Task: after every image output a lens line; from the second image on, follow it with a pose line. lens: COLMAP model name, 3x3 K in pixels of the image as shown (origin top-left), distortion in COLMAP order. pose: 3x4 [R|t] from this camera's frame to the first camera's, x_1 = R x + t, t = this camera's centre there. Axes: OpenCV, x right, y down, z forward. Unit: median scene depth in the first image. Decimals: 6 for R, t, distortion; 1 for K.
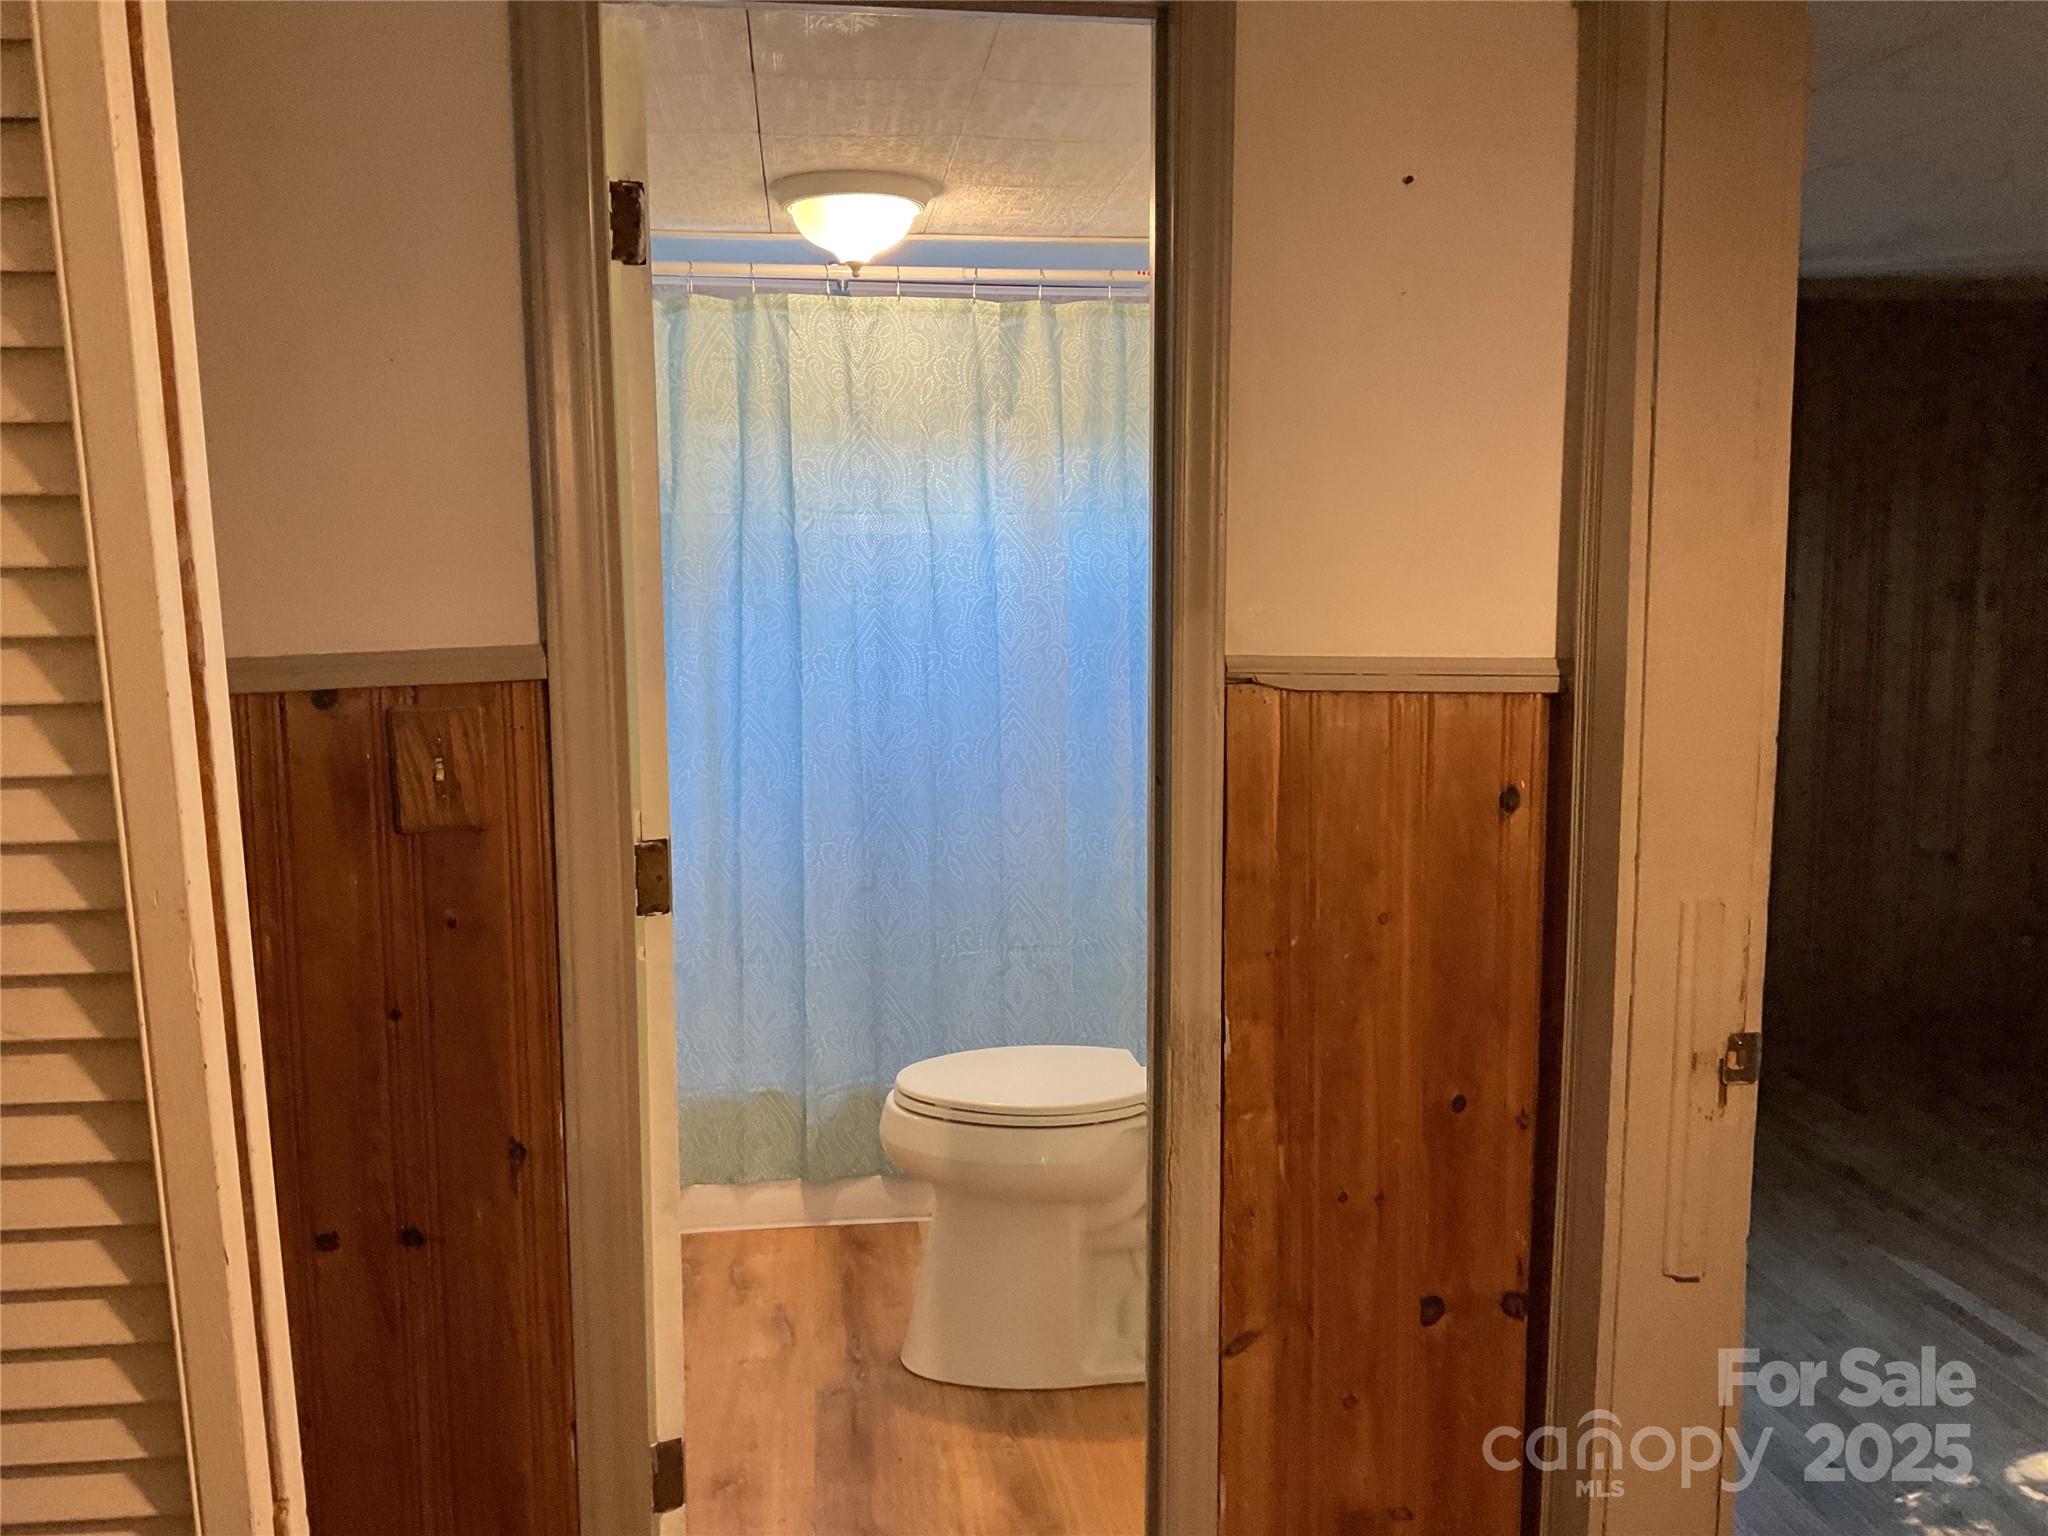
lens RADIAL K [[1694.9, 0, 1029.9], [0, 1694.9, 765.7], [0, 0, 1]] dist [0.082034, -0.135720]
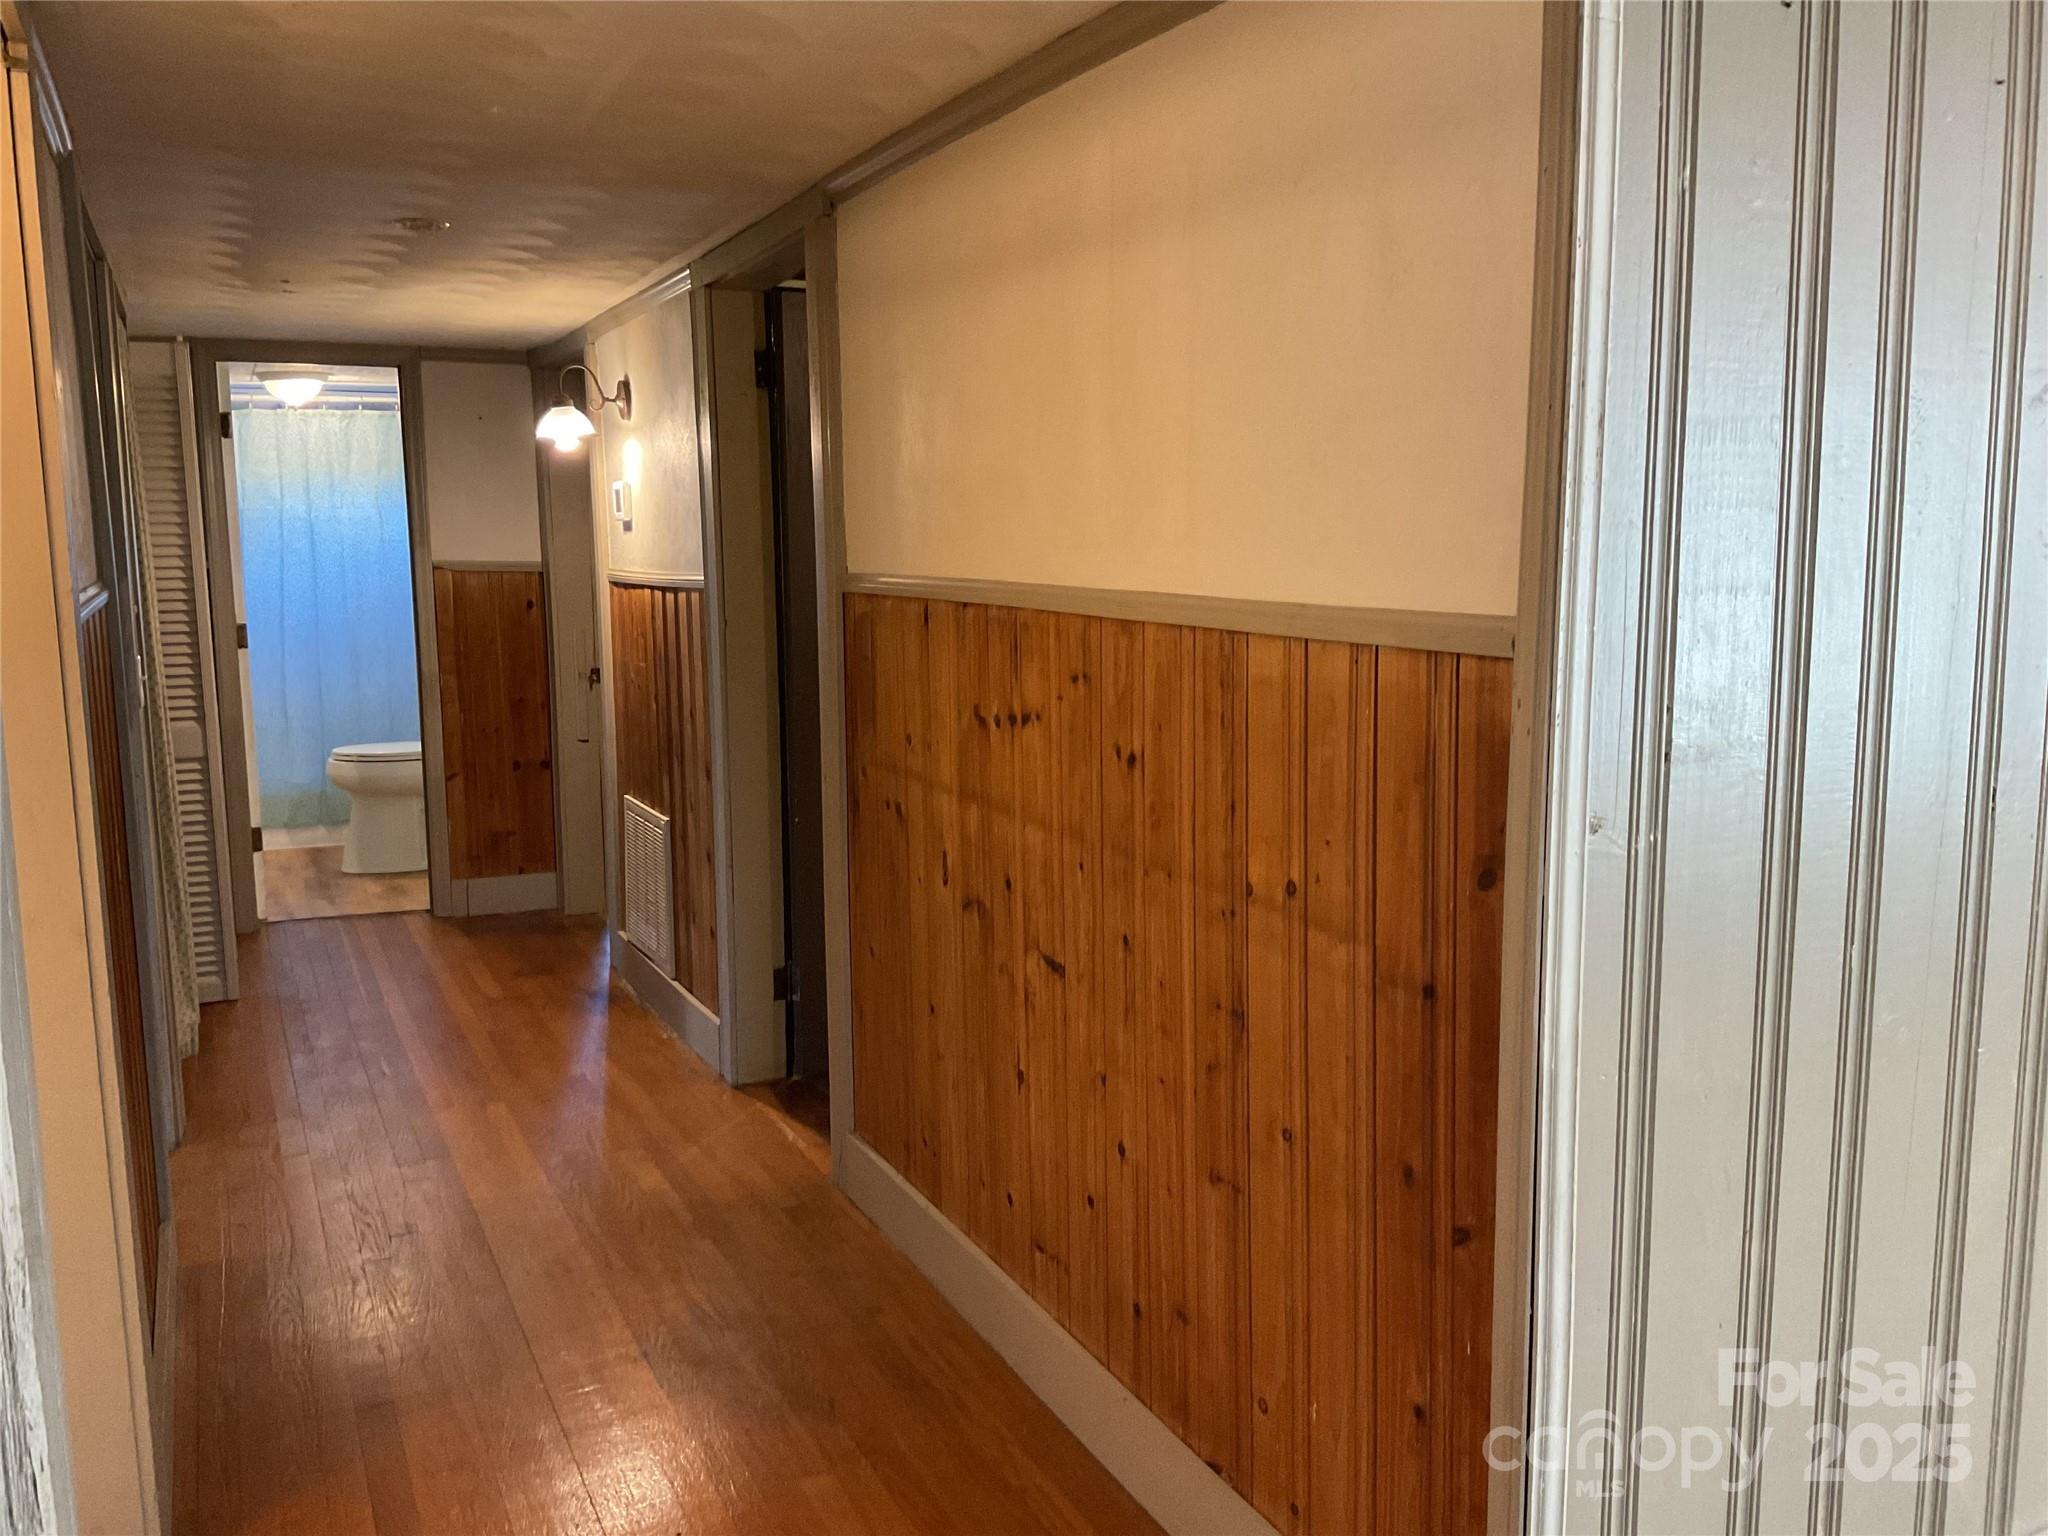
lens RADIAL K [[1694.9, 0, 1005.9], [0, 1694.9, 765.2], [0, 0, 1]] dist [0.082034, -0.135720]
pose [[0.952796, -0.046043, 0.300101, 0.154431], [0.042362, 0.998926, 0.018766, 0.303918], [-0.300642, -0.005167, 0.953723, -2.396275]]
